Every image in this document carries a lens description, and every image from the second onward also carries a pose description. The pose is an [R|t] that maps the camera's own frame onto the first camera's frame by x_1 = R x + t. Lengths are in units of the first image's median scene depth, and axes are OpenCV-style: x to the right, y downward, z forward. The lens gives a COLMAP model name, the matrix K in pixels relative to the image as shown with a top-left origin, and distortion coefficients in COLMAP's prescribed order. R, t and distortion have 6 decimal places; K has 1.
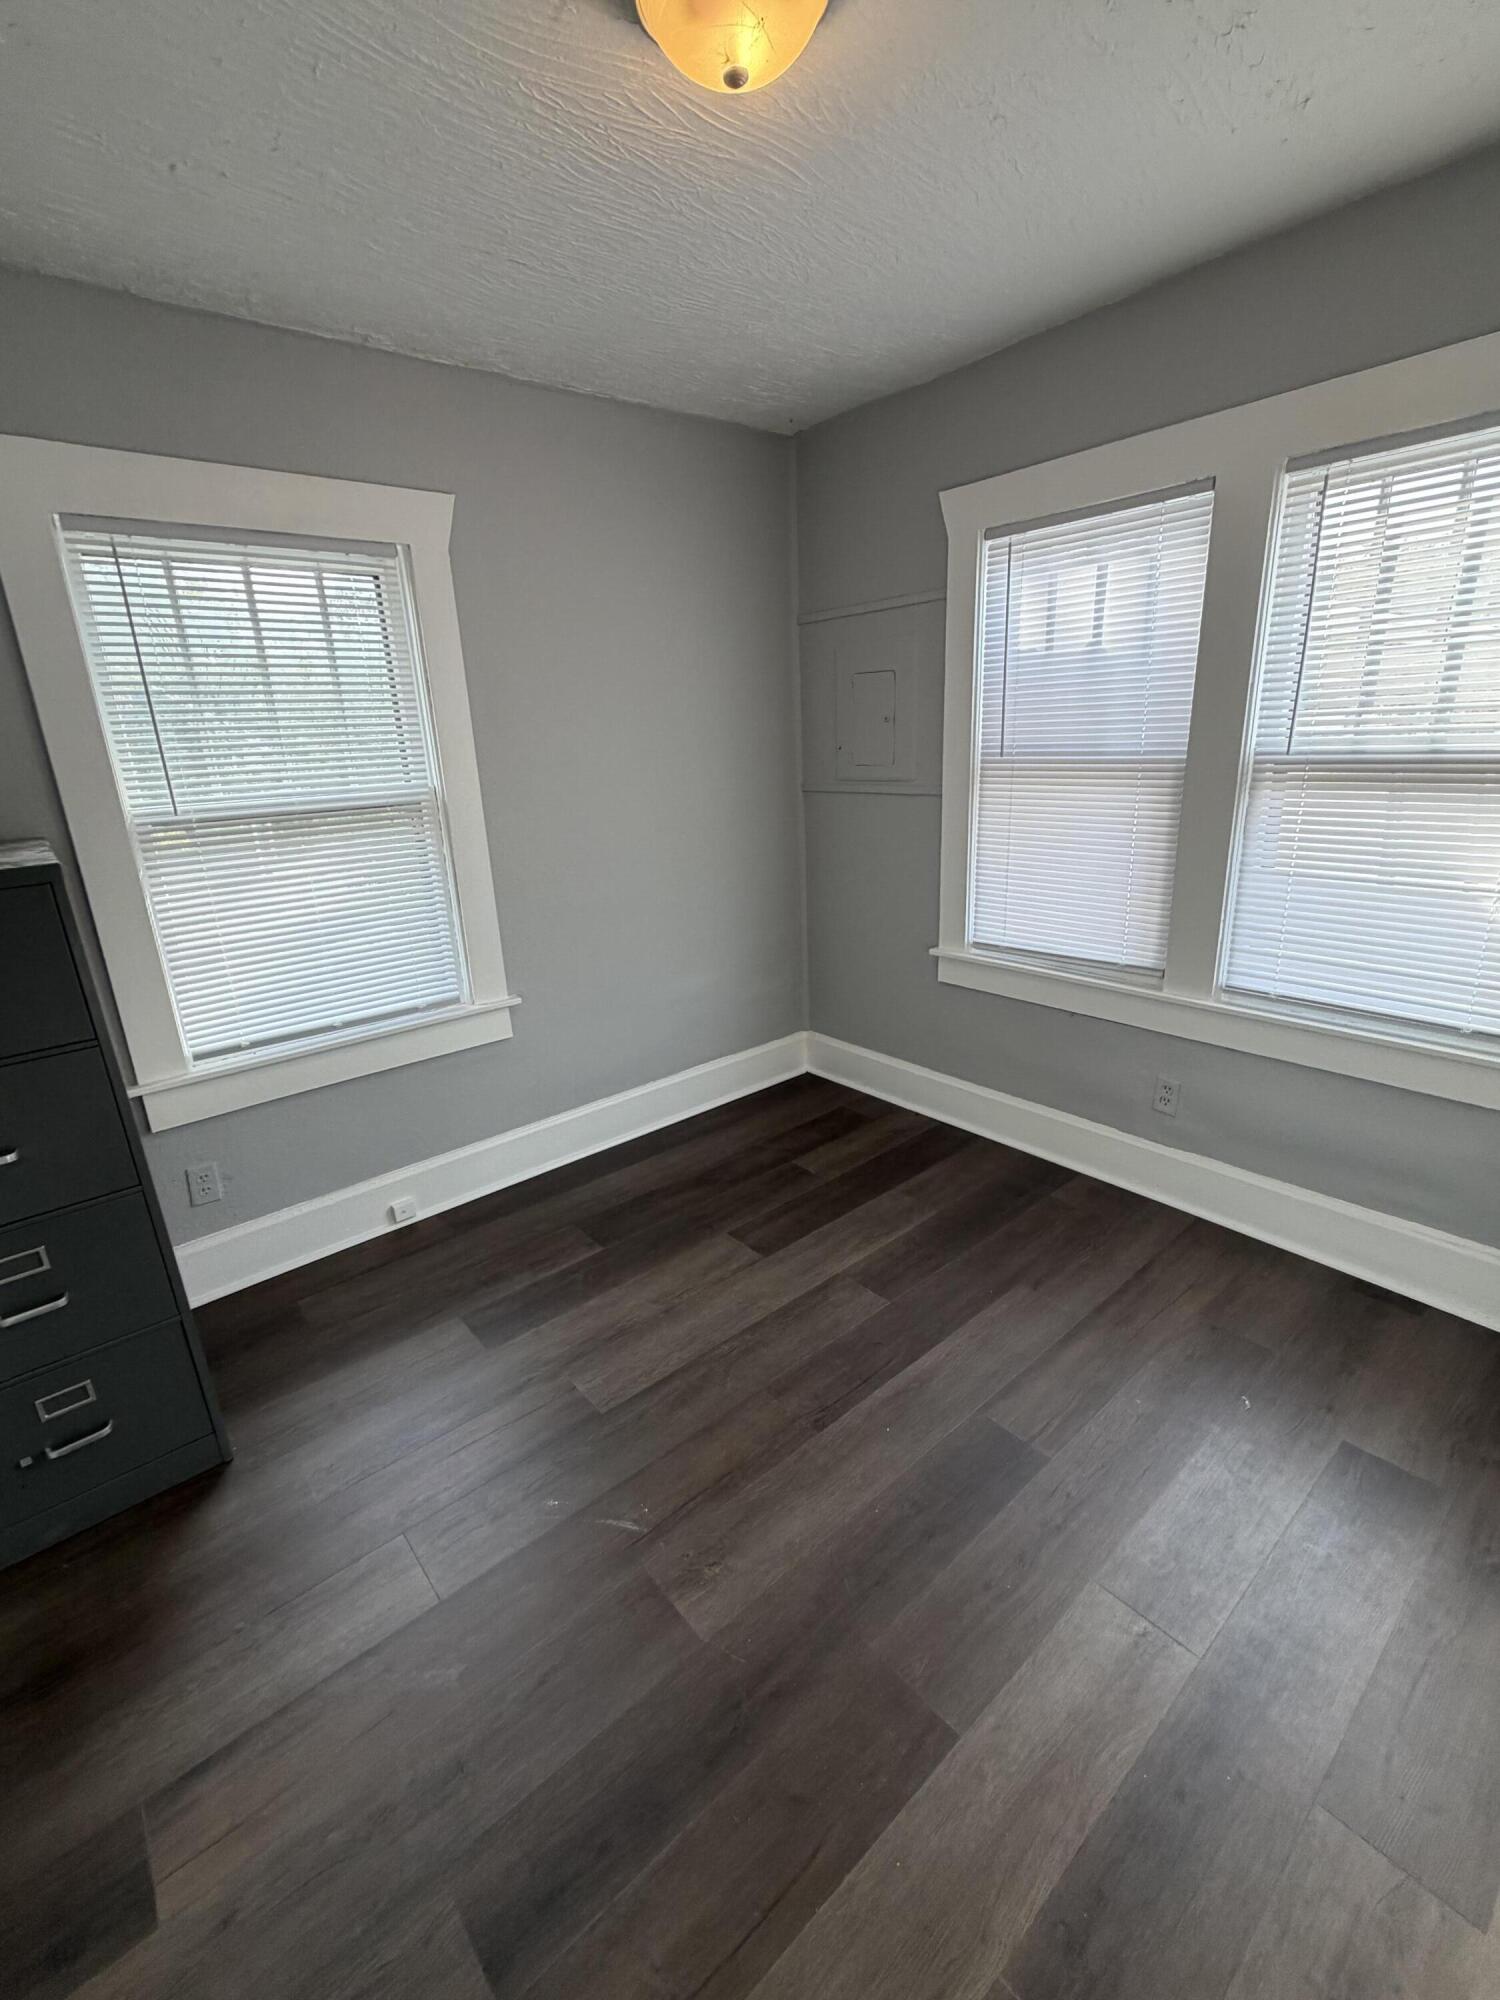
lens RADIAL K [[869.9, 0, 750.0], [0, 869.9, 1000.0], [0, 0, 1]] dist [0.000713, -0.000300]
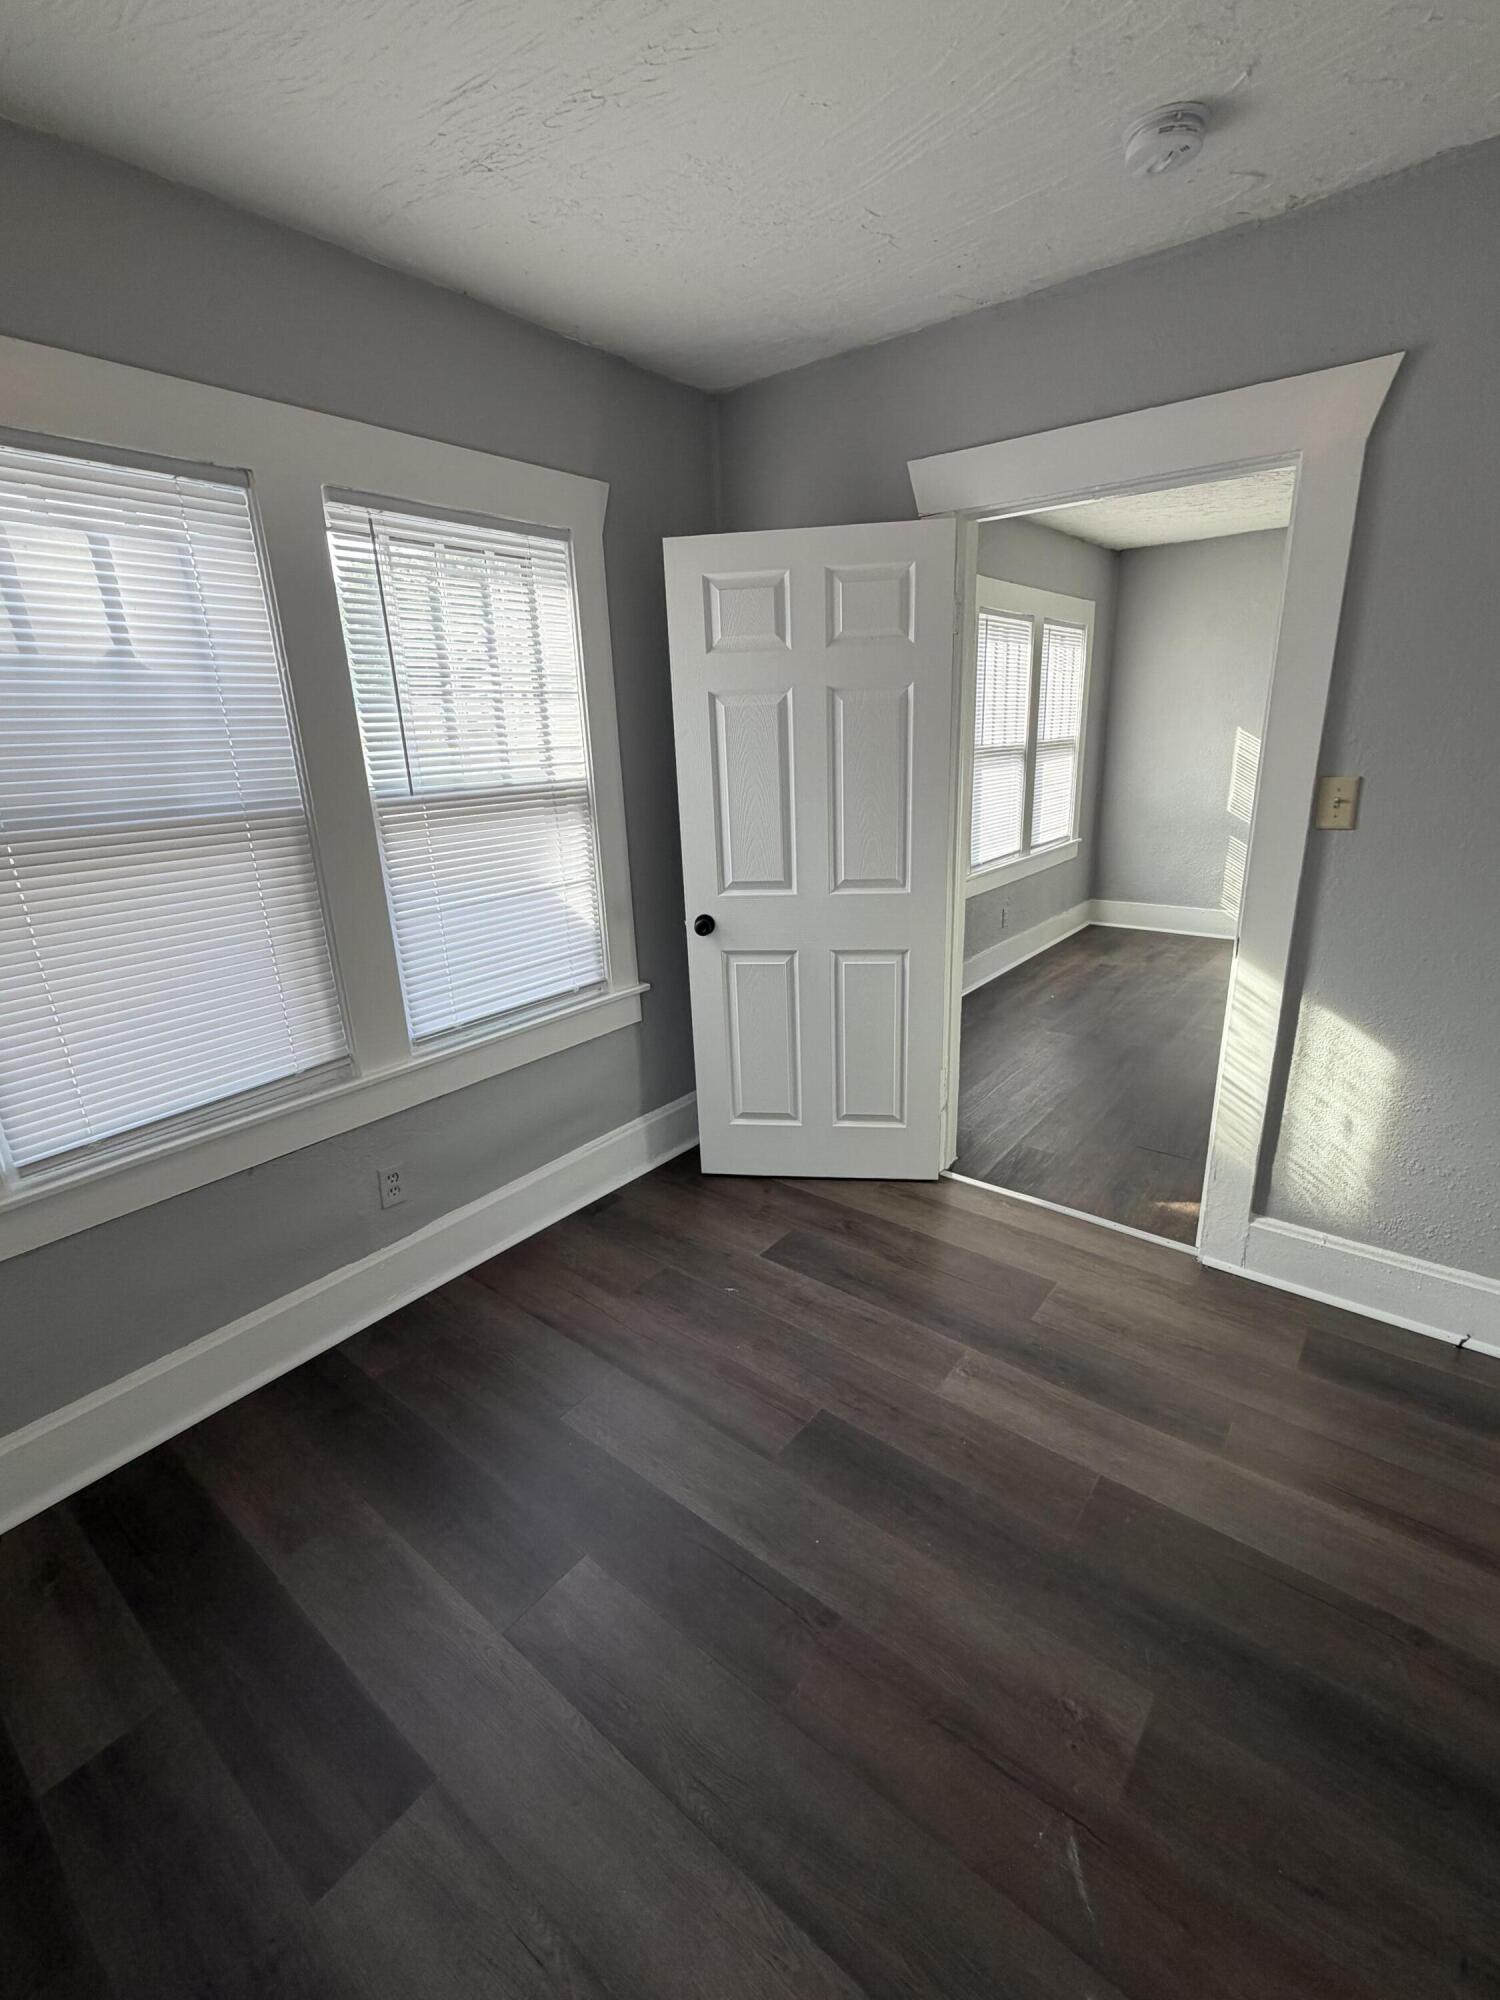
lens RADIAL K [[869.9, 0, 750.0], [0, 869.9, 1000.0], [0, 0, 1]] dist [0.000713, -0.000300]
pose [[-0.193746, -0.242553, 0.950595, -0.411445], [0.335693, 0.894074, 0.296550, -0.212475], [-0.921831, 0.376564, -0.091800, 0.734016]]
